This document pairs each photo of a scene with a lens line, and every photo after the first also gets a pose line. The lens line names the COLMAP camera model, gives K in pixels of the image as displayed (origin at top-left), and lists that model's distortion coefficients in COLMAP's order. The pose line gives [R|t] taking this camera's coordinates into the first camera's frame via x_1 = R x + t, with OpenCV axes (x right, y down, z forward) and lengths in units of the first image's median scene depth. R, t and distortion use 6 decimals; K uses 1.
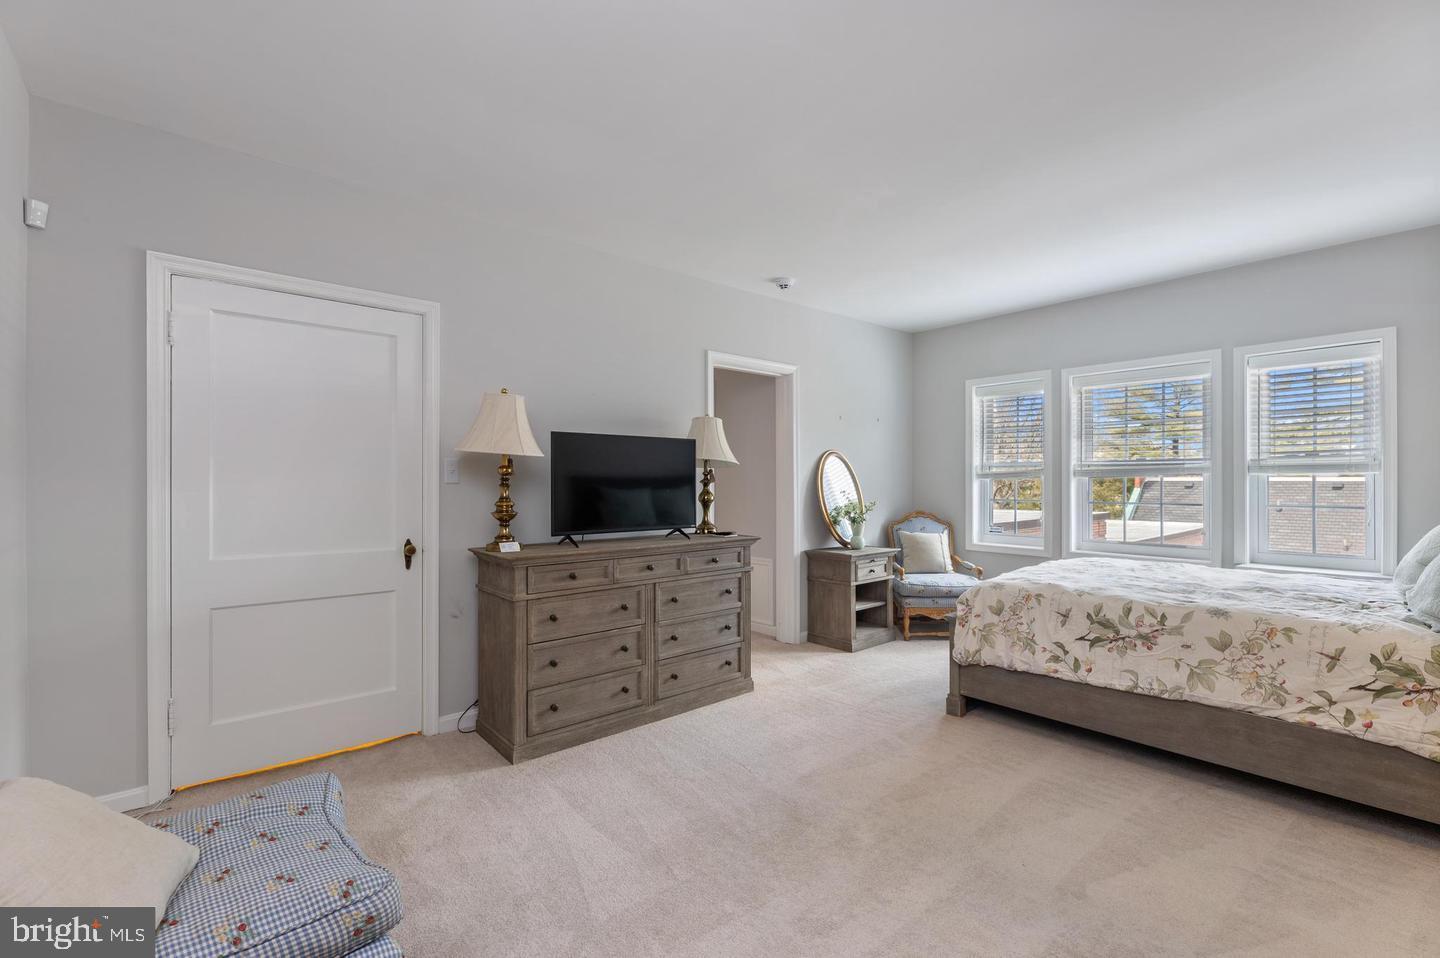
lens RADIAL K [[619.4, 0, 719.5], [0, 619.4, 480.4], [0, 0, 1]] dist [0.000528, -0.000040]
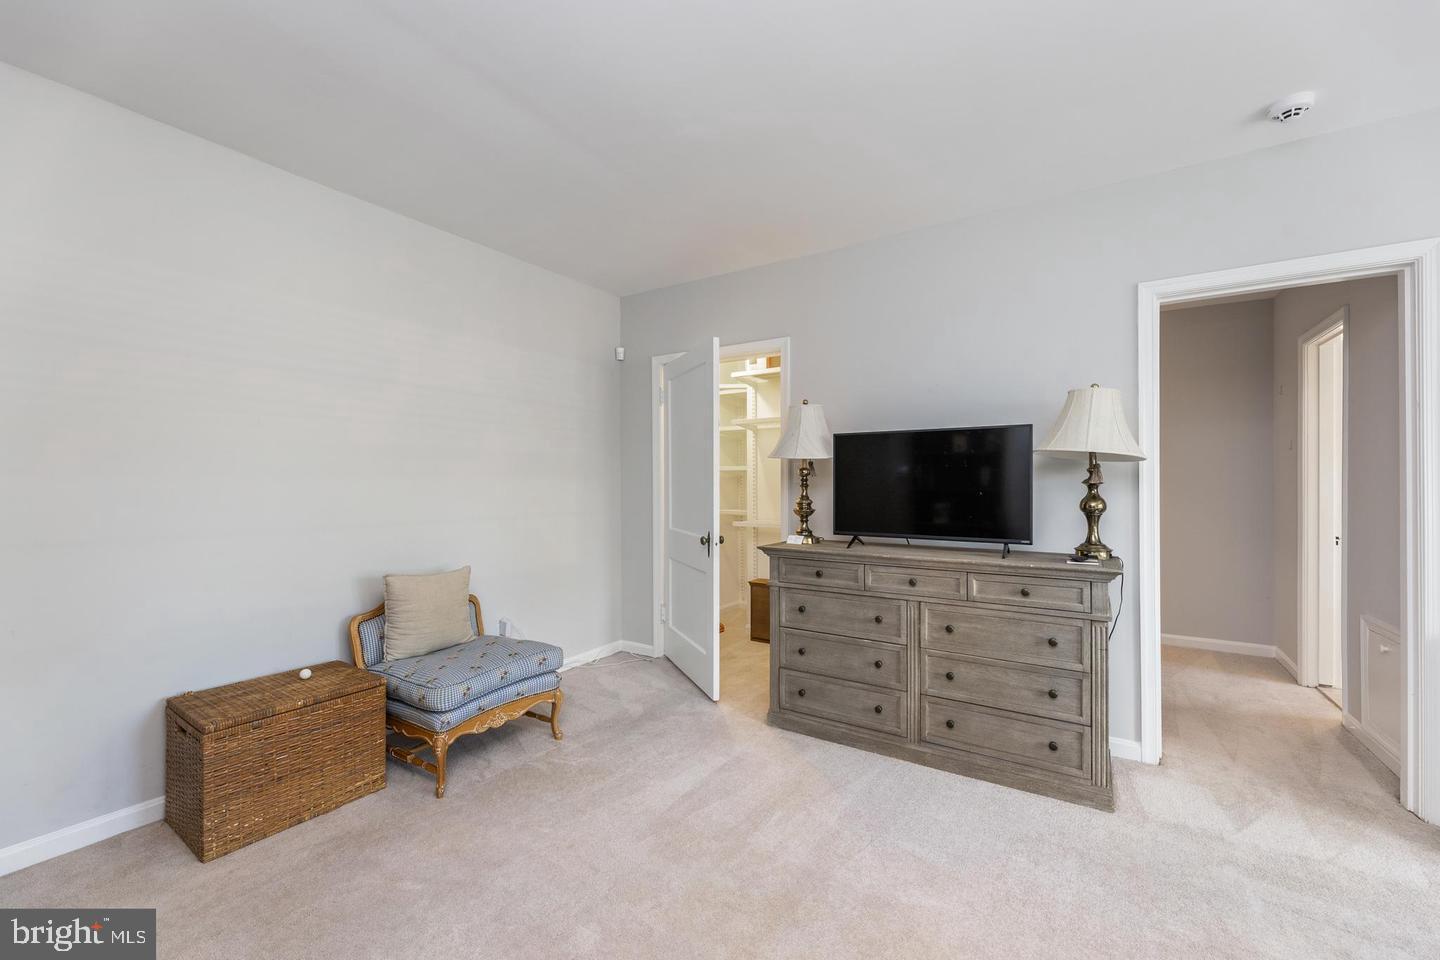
lens RADIAL K [[578.6, 0, 719.8], [0, 578.6, 483.3], [0, 0, 1]] dist [-0.000474, 0.000178]
pose [[0.285608, 0.002466, -0.958343, 0.598546], [0.001313, 0.999995, 0.002965, 0.000821], [0.958345, -0.002106, 0.285604, 0.529720]]
